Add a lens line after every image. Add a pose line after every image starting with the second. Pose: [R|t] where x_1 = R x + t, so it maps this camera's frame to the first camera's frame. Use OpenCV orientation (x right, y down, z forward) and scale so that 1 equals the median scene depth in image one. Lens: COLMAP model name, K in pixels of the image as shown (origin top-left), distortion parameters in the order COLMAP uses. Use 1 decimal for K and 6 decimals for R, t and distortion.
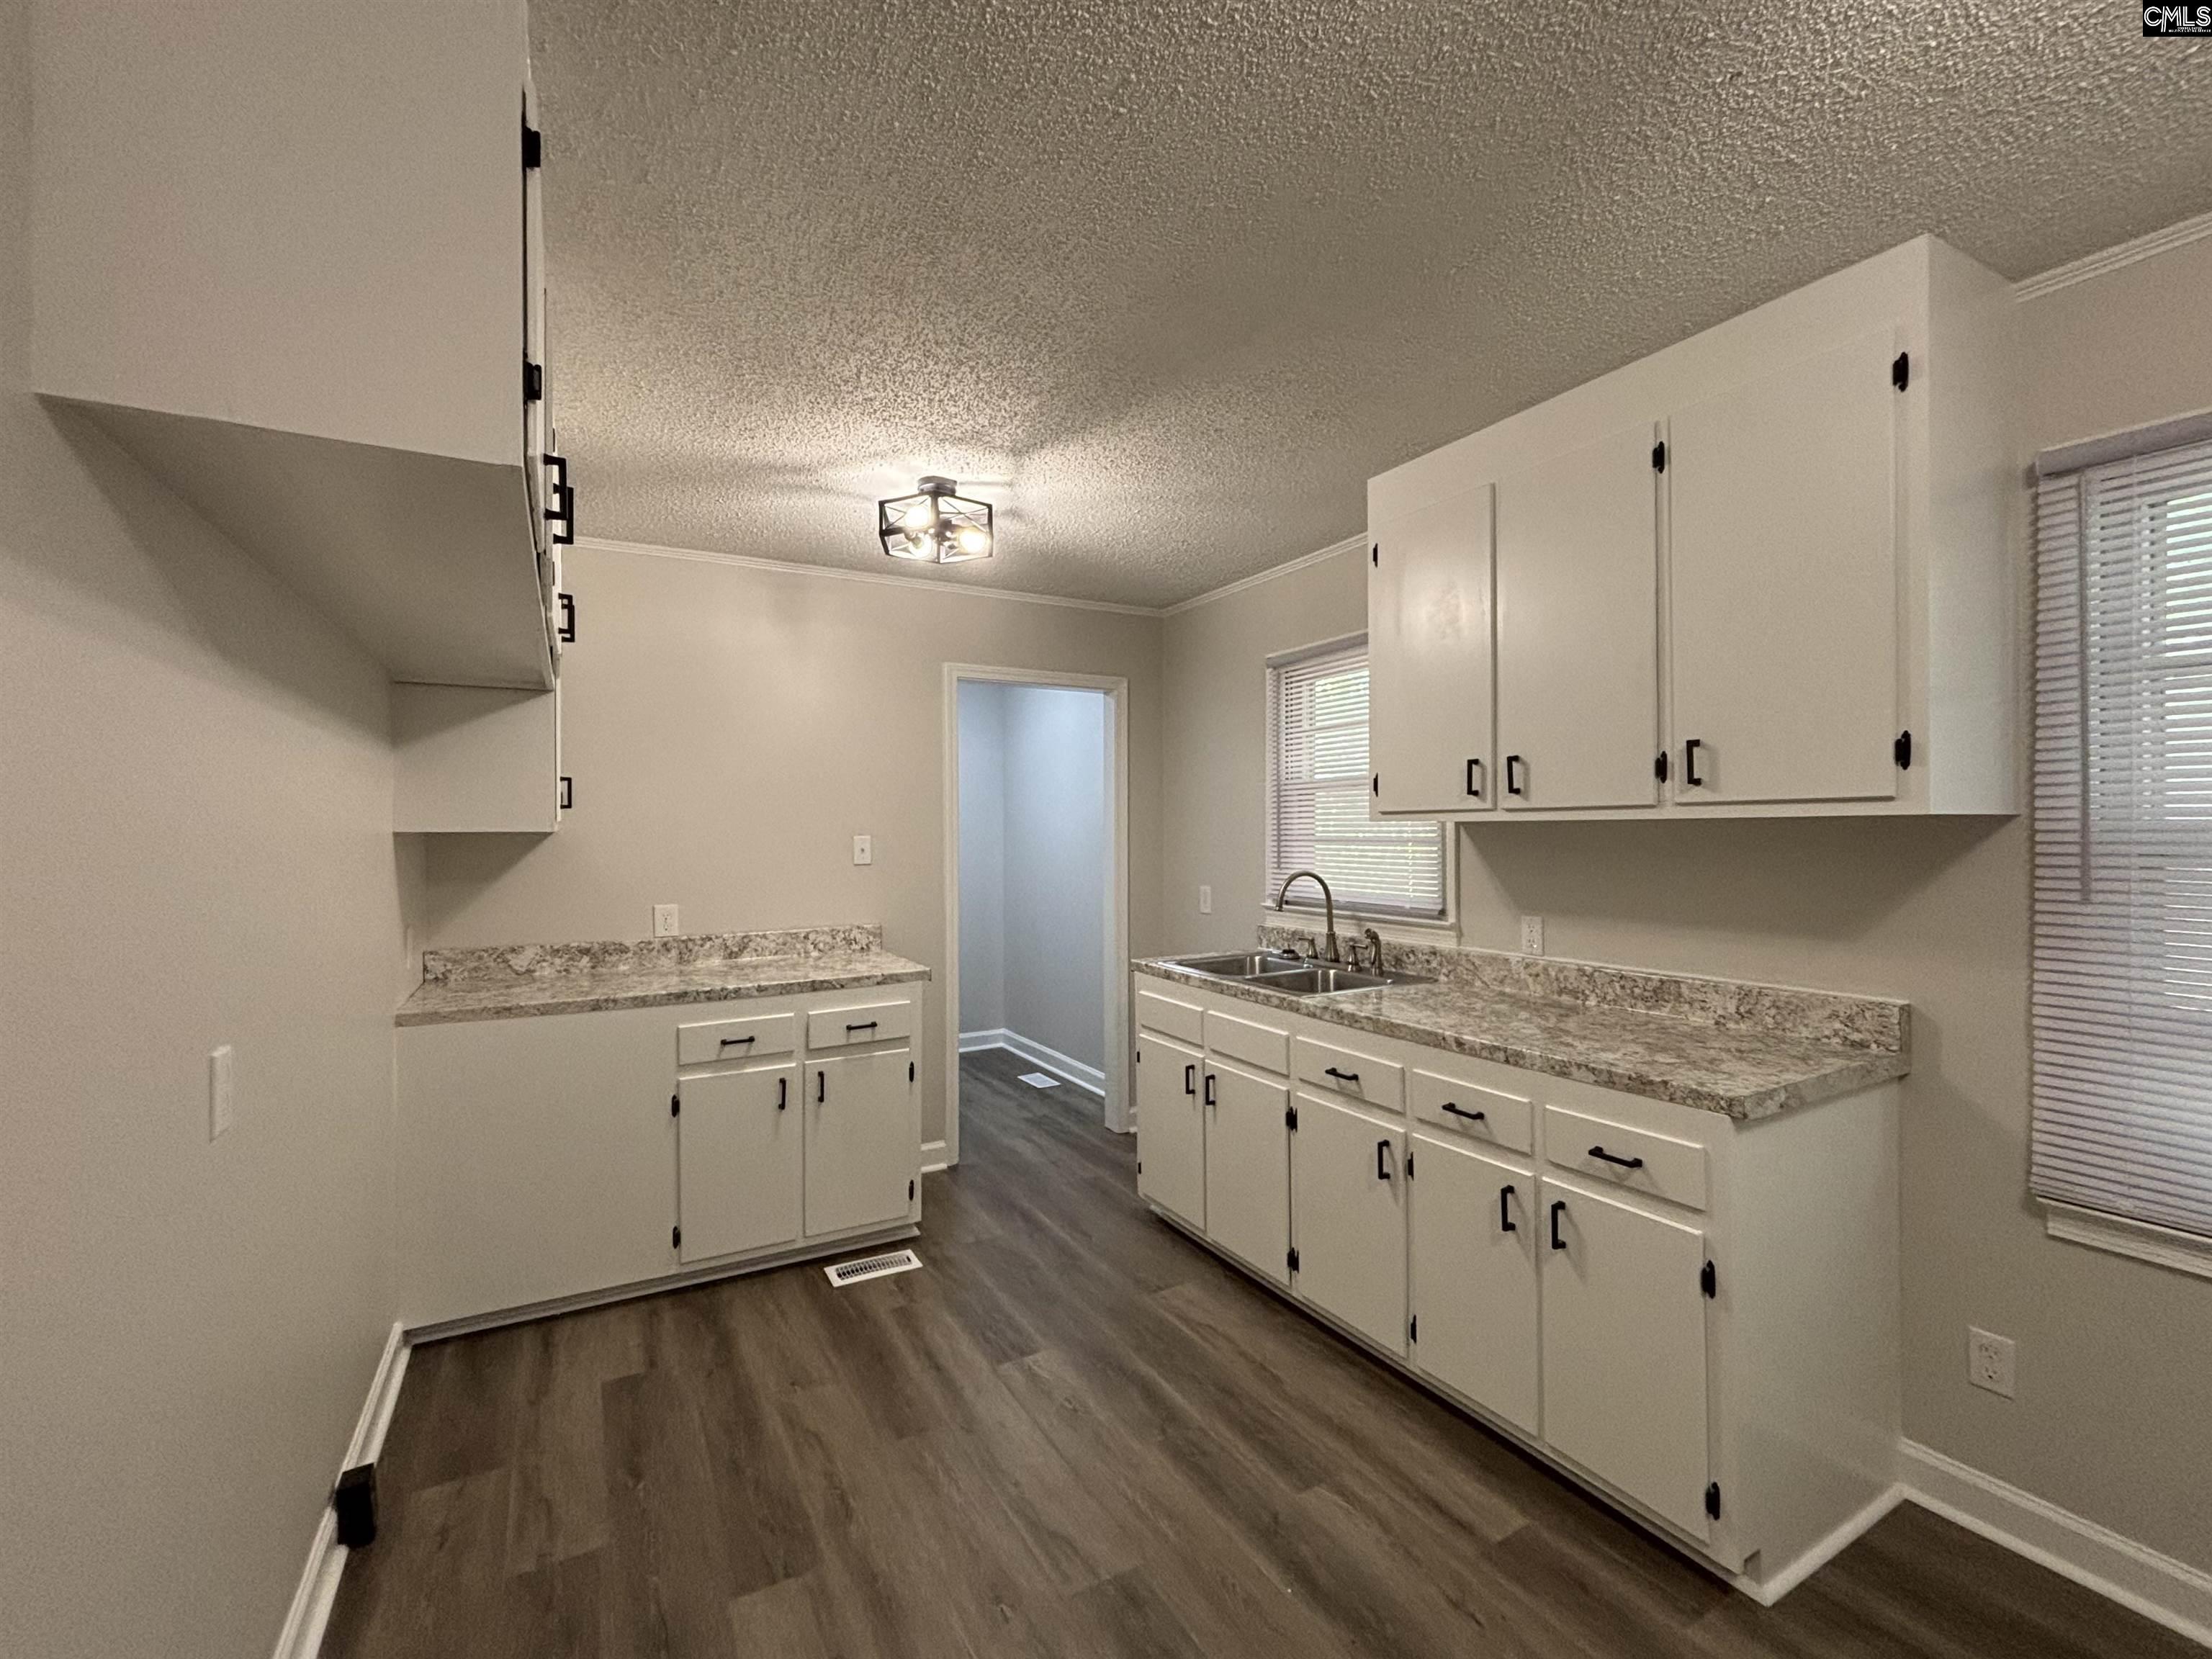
lens RADIAL K [[951.2, 0, 1113.5], [0, 951.2, 828.2], [0, 0, 1]] dist [-0.004829, -0.000279]
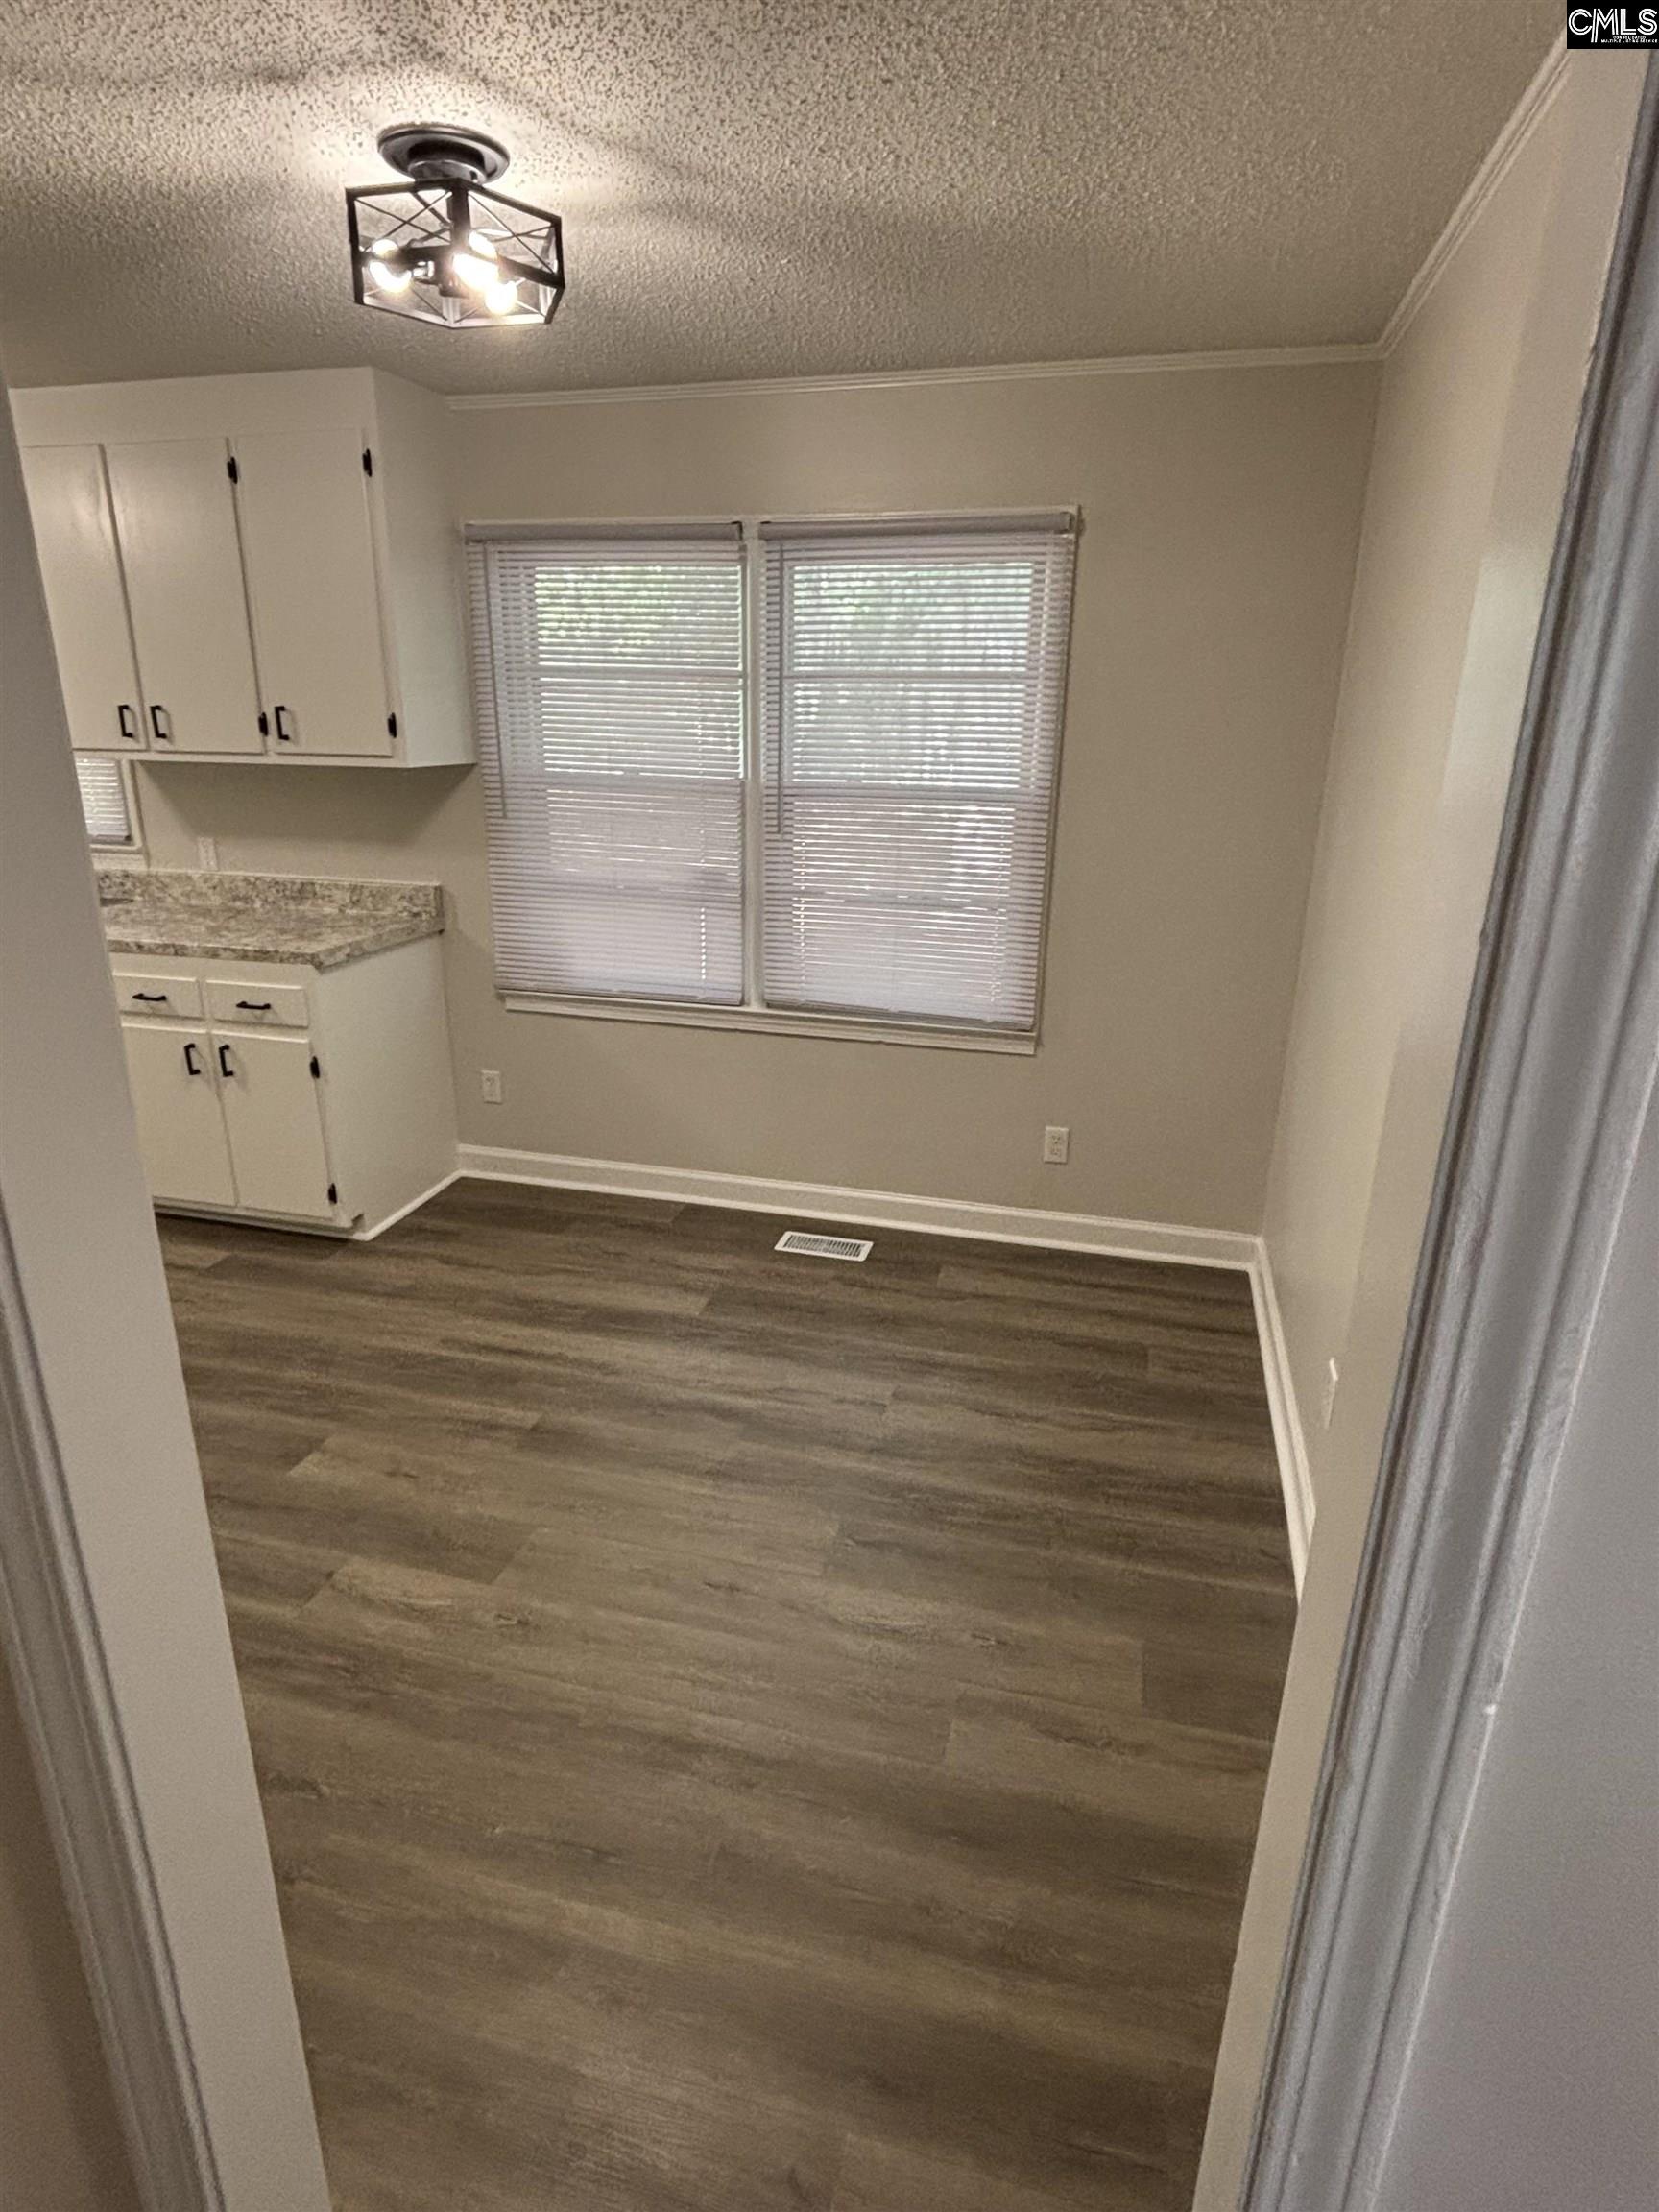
lens RADIAL K [[1173.5, 0, 830.4], [0, 1173.5, 1097.8], [0, 0, 1]] dist [-0.006309, -0.000262]
pose [[0.704482, -0.206464, 0.679027, -0.097639], [-0.021733, 0.950027, 0.311411, -0.096005], [-0.709389, -0.234141, 0.664790, -0.806680]]
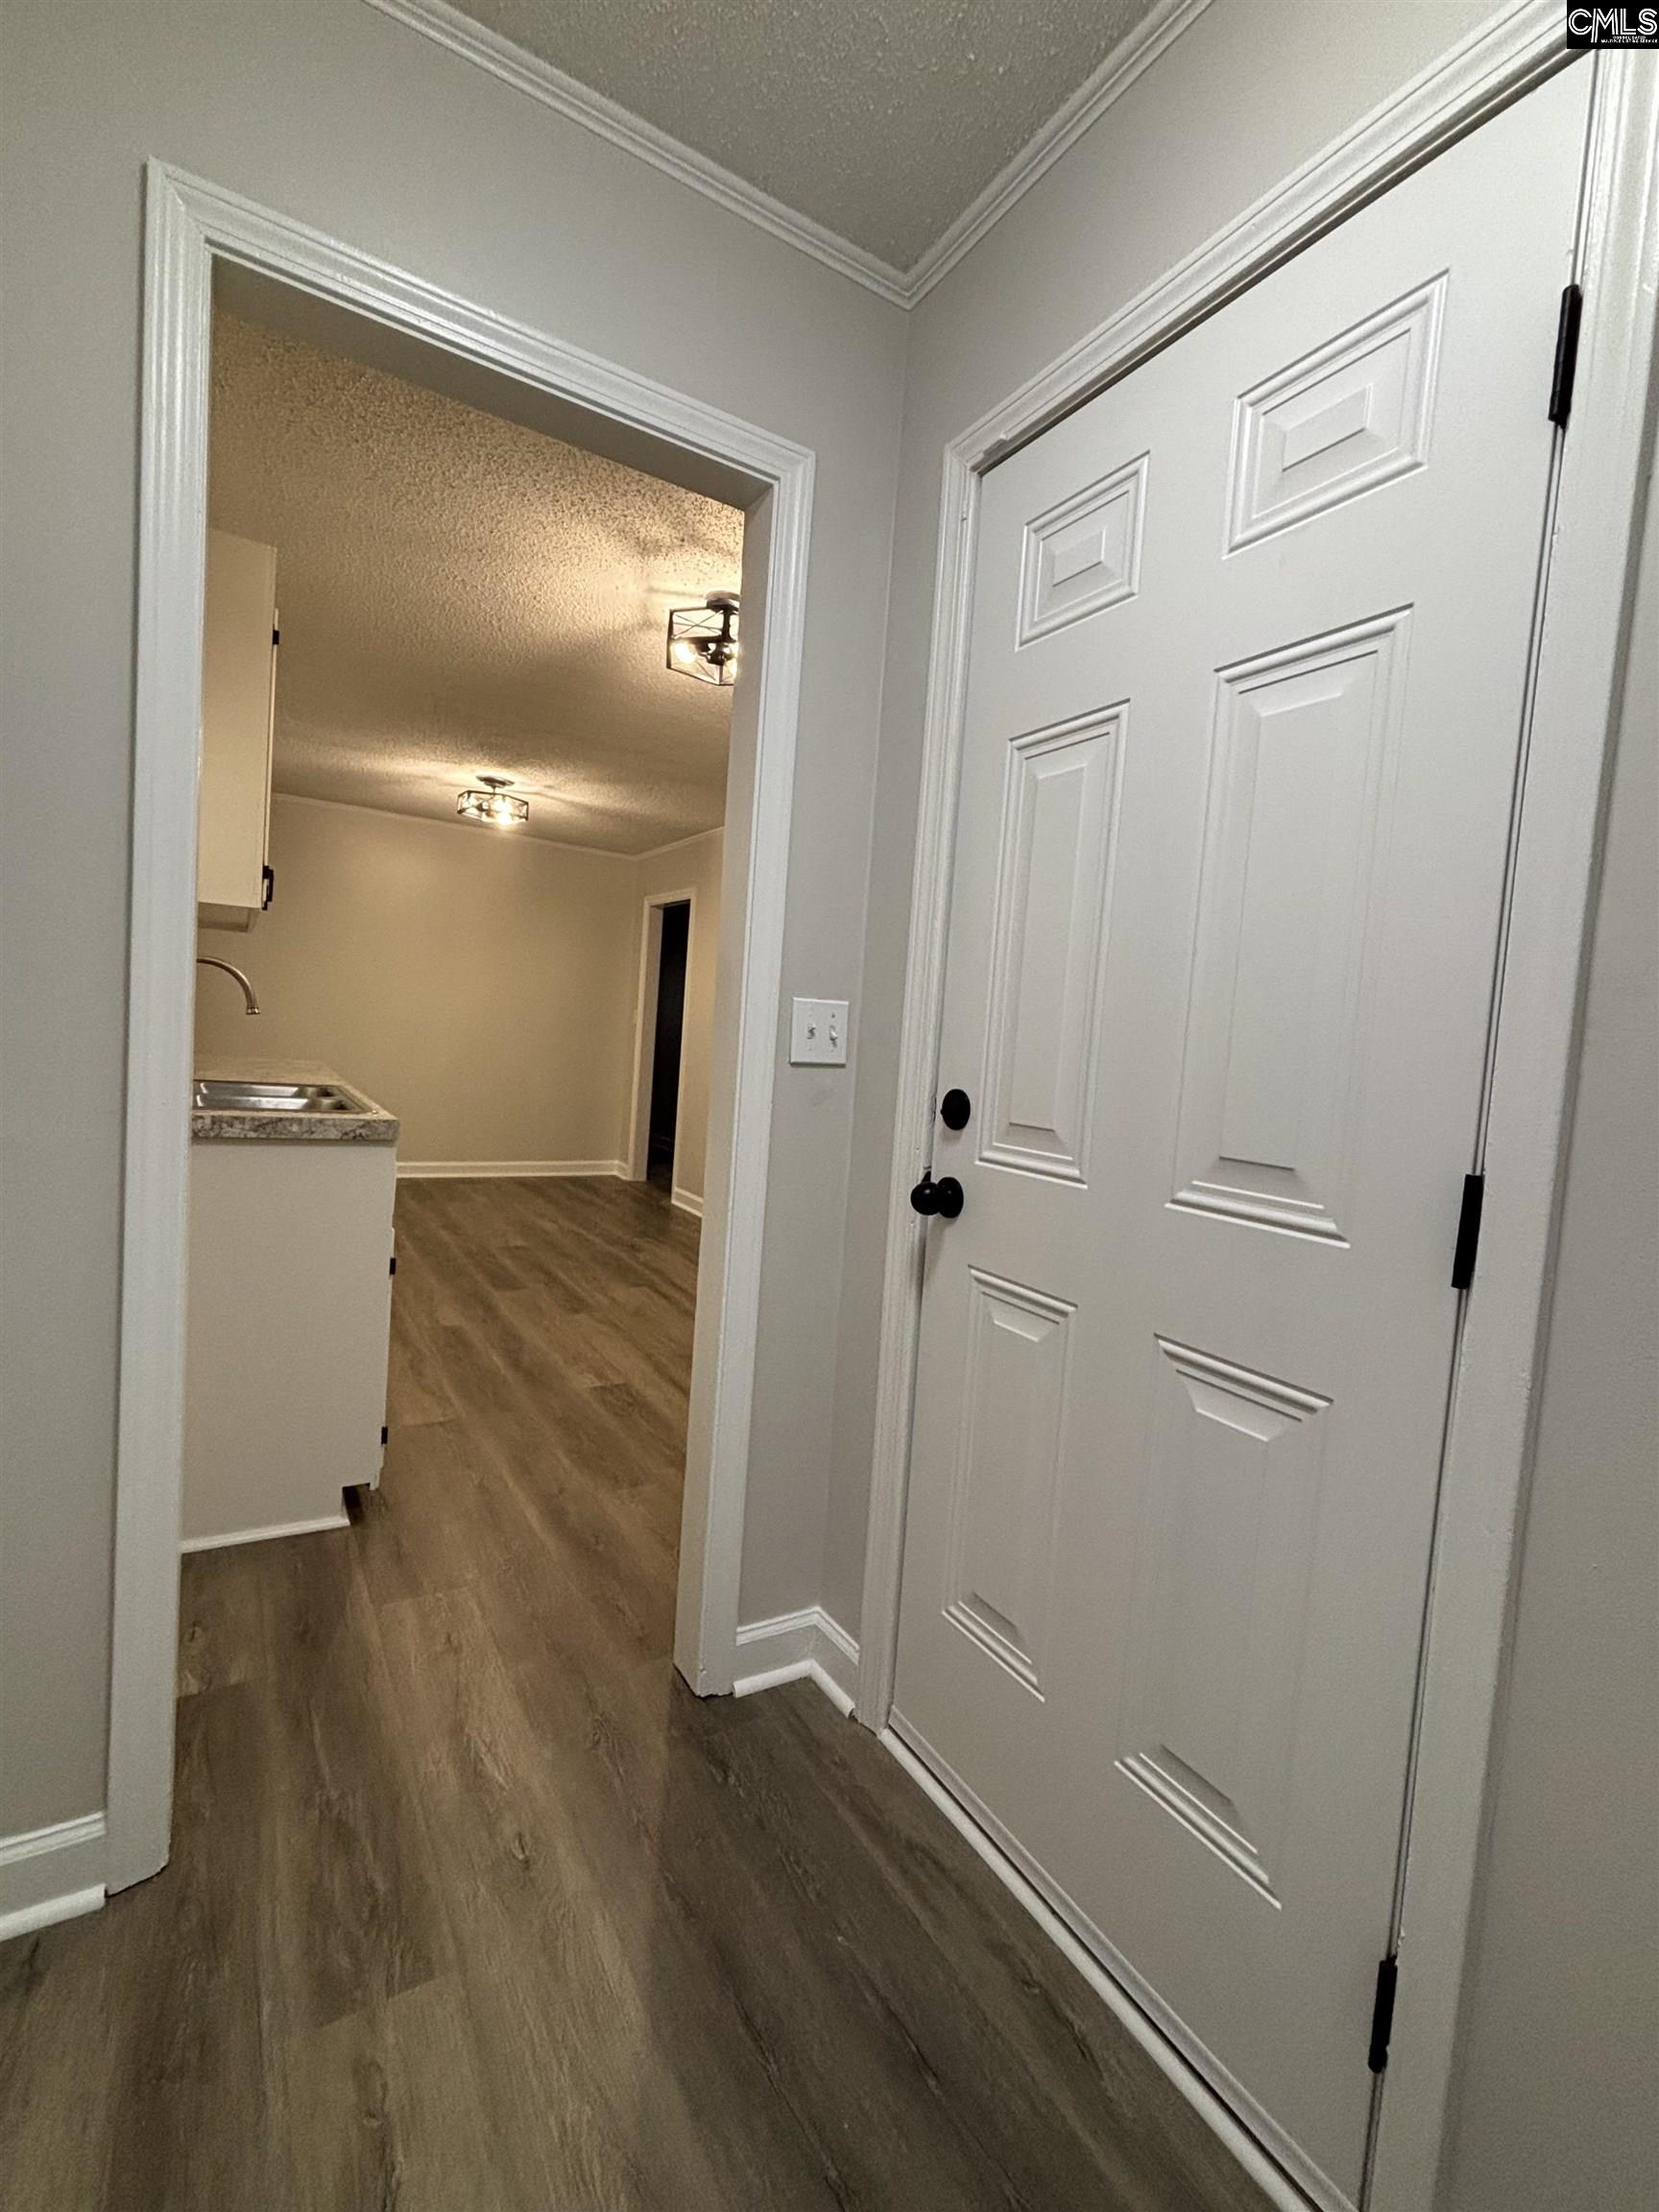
lens RADIAL K [[966.4, 0, 826.1], [0, 966.4, 1099.1], [0, 0, 1]] dist [-0.001328, -0.000124]
pose [[-0.997305, -0.063828, -0.036172, -0.363501], [-0.066031, 0.995802, 0.063392, 0.113066], [0.031974, 0.065609, -0.997333, 2.595525]]
